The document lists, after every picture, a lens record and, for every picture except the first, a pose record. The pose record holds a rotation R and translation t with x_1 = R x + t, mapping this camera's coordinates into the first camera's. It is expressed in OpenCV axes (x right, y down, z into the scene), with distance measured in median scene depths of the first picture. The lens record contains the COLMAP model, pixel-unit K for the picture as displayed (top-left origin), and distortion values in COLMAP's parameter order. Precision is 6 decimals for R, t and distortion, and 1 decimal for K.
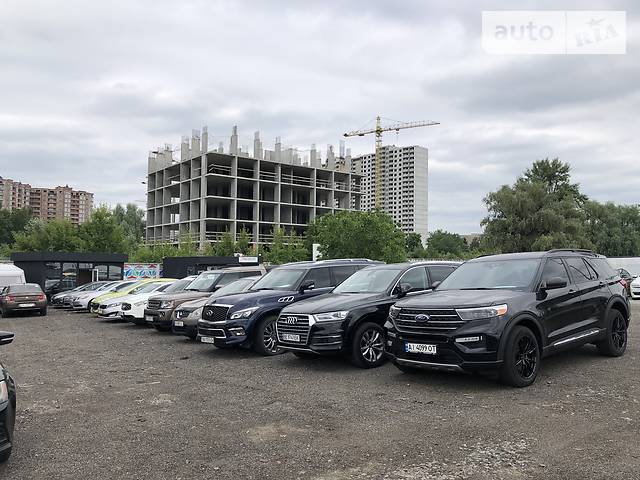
lens RADIAL K [[524.8, 0, 320.2], [0, 524.8, 235.5], [0, 0, 1]] dist [0.044411, -0.058799]
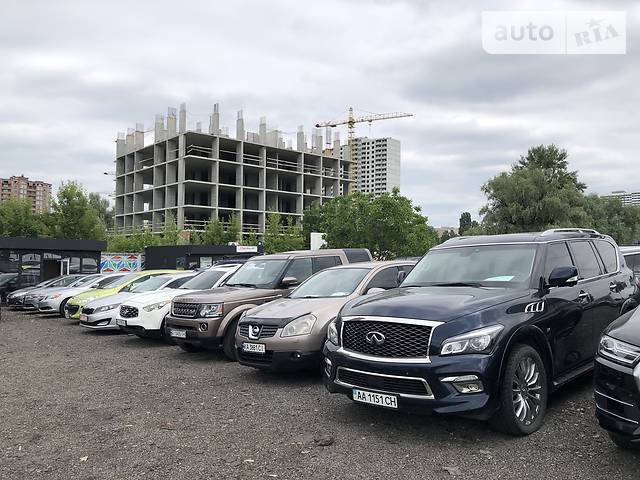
lens RADIAL K [[524.8, 0, 322.6], [0, 524.8, 236.9], [0, 0, 1]] dist [0.044411, -0.058799]
pose [[0.997629, 0.000209, 0.068825, -0.041375], [-0.001205, 0.999895, 0.014442, 0.007838], [-0.068815, -0.014491, 0.997524, 0.080168]]
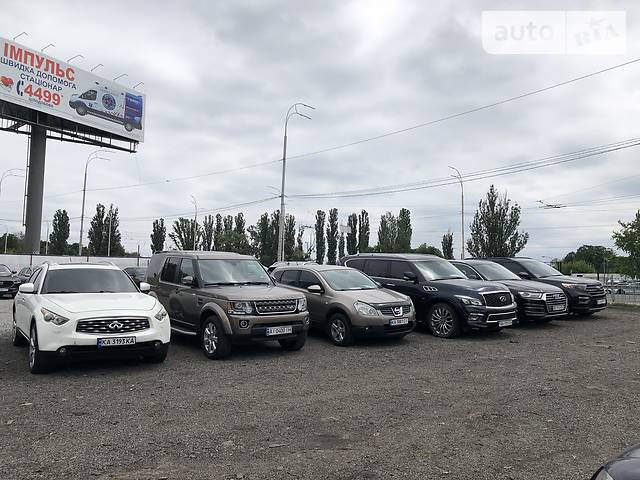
lens RADIAL K [[524.8, 0, 324.5], [0, 524.8, 237.9], [0, 0, 1]] dist [0.044411, -0.058799]
pose [[0.039299, 0.080988, 0.995940, -0.191614], [-0.078215, 0.993901, -0.077736, 0.019525], [-0.996162, -0.074843, 0.045394, 0.191835]]
